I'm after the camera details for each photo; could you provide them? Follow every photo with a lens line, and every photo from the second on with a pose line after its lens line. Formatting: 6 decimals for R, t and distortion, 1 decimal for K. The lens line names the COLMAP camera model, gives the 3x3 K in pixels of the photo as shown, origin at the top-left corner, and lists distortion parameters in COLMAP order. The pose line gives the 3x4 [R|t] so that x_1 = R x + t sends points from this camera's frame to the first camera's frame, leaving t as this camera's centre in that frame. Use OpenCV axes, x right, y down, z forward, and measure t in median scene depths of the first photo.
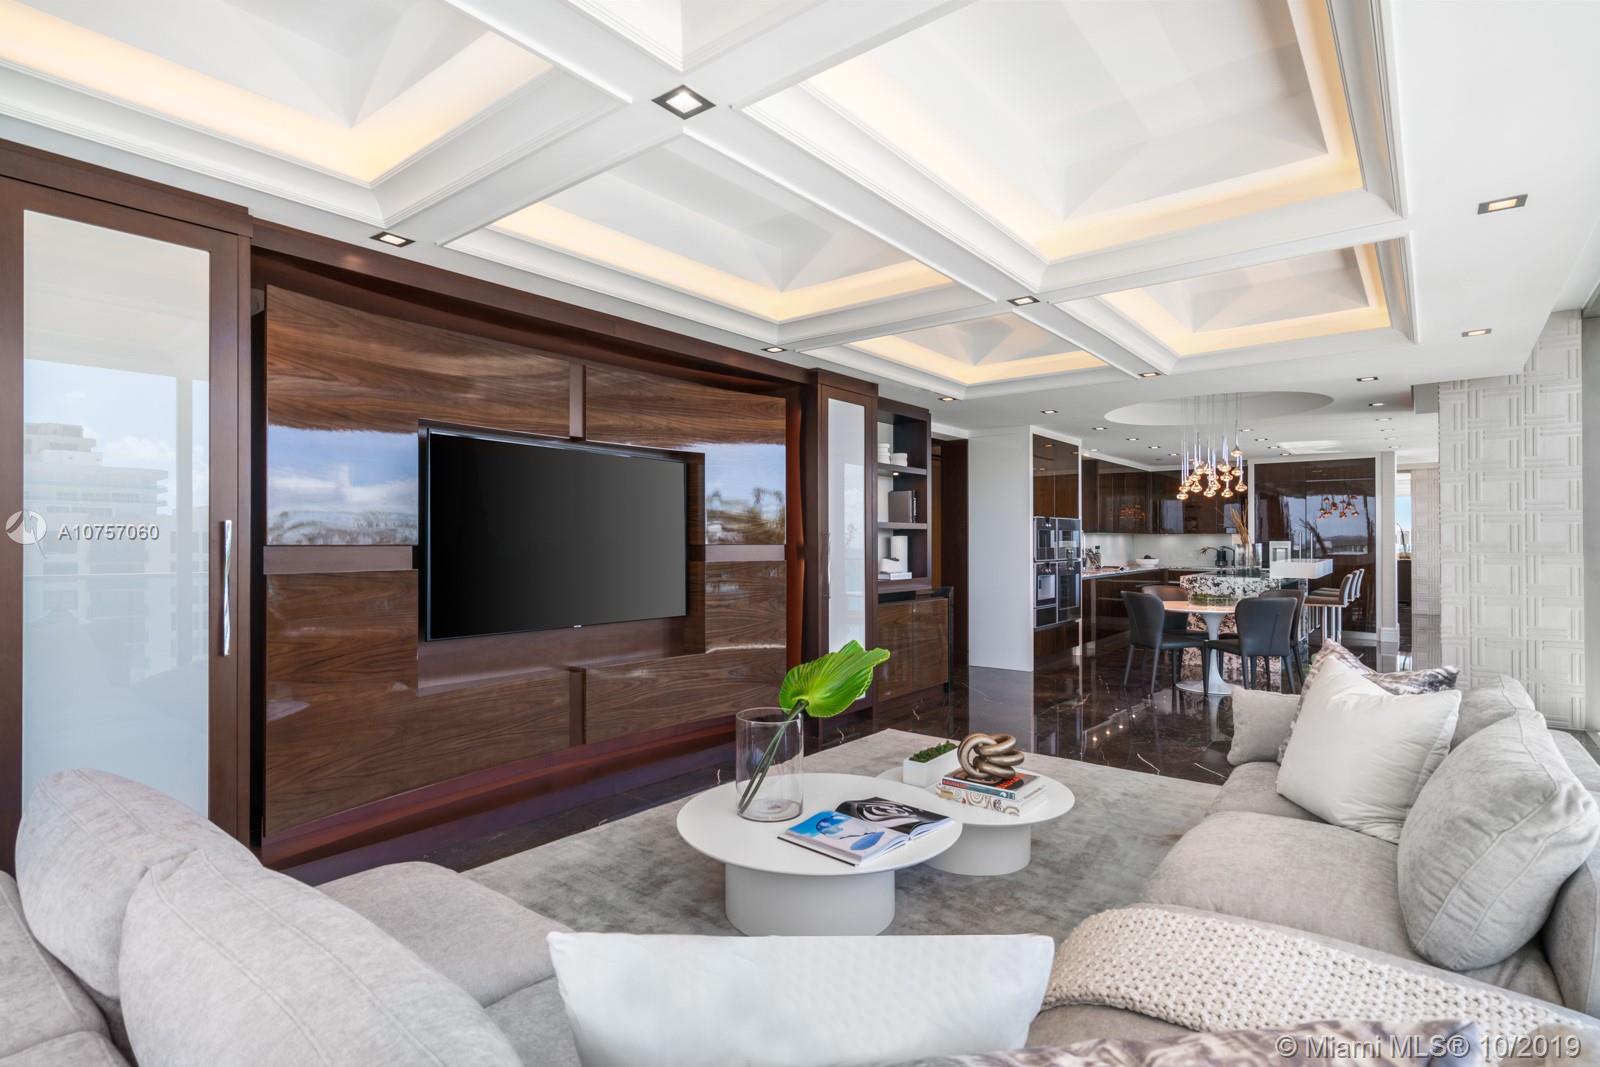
lens RADIAL K [[797.0, 0, 796.0], [0, 797.0, 537.1], [0, 0, 1]] dist [0.000641, 0.000013]
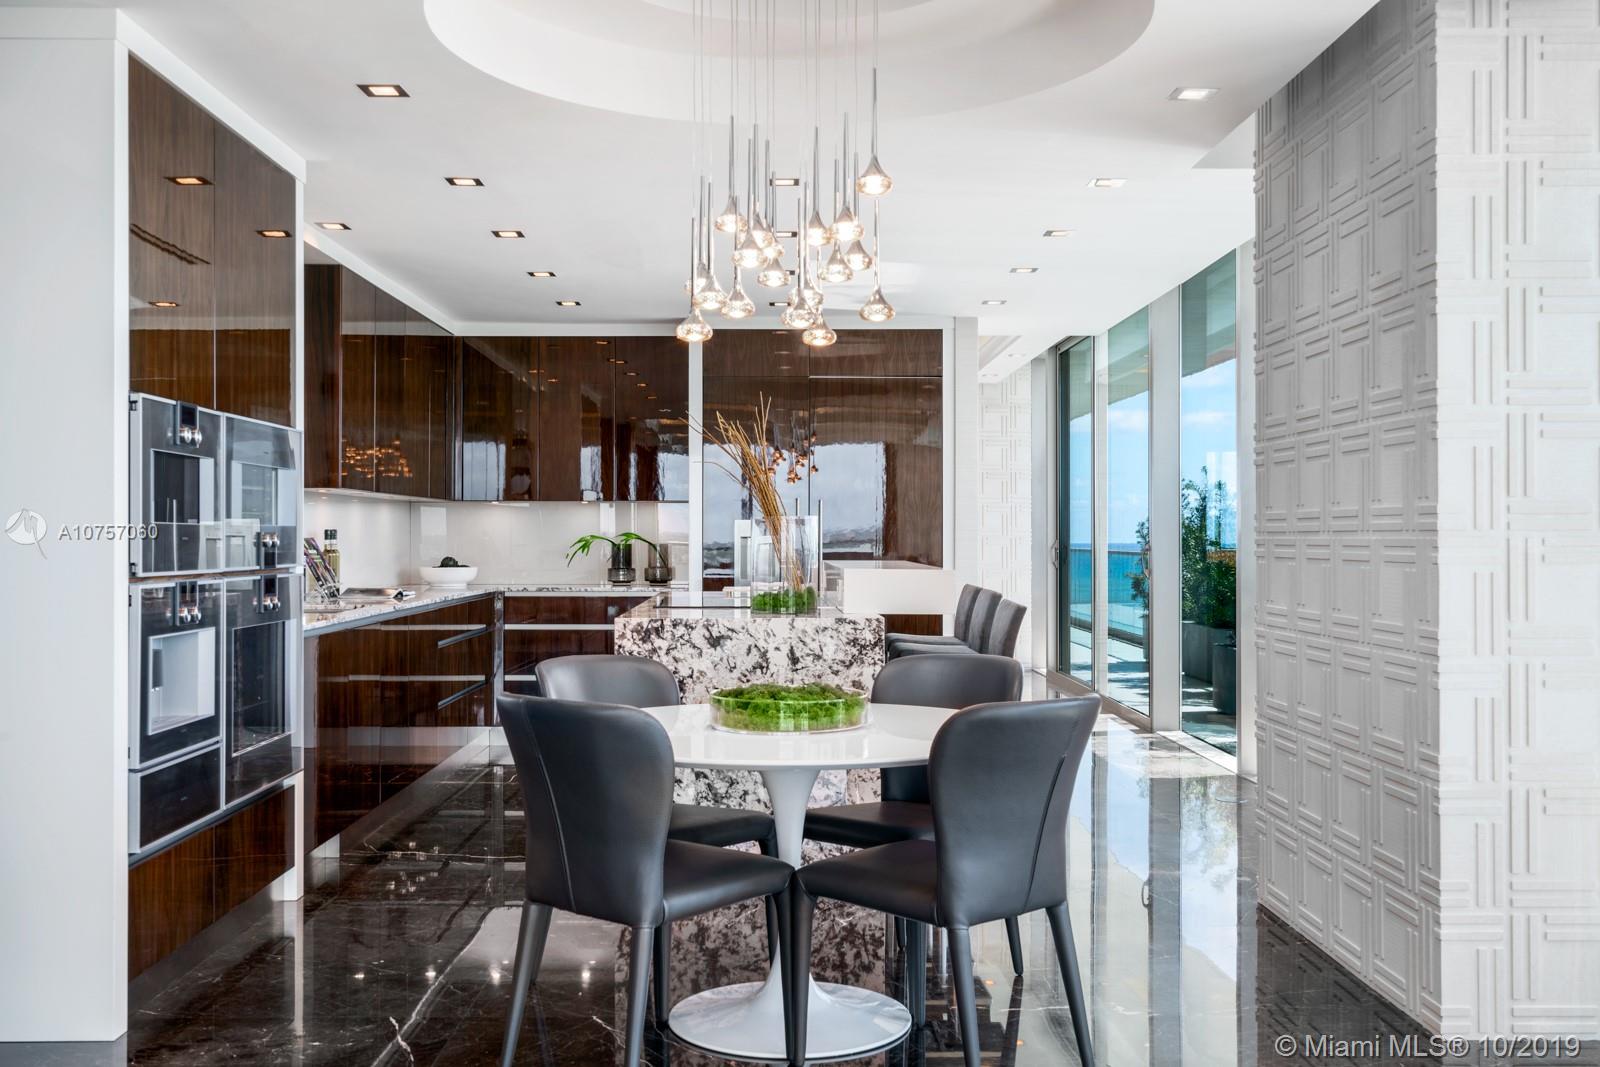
lens RADIAL K [[1575.5, 0, 798.7], [0, 1575.5, 533.4], [0, 0, 1]] dist [-0.000251, 0.000000]
pose [[0.774980, 0.001283, 0.631985, 0.143787], [-0.002660, 0.999996, 0.001232, 0.014585], [-0.631981, -0.002636, 0.774980, 0.468961]]
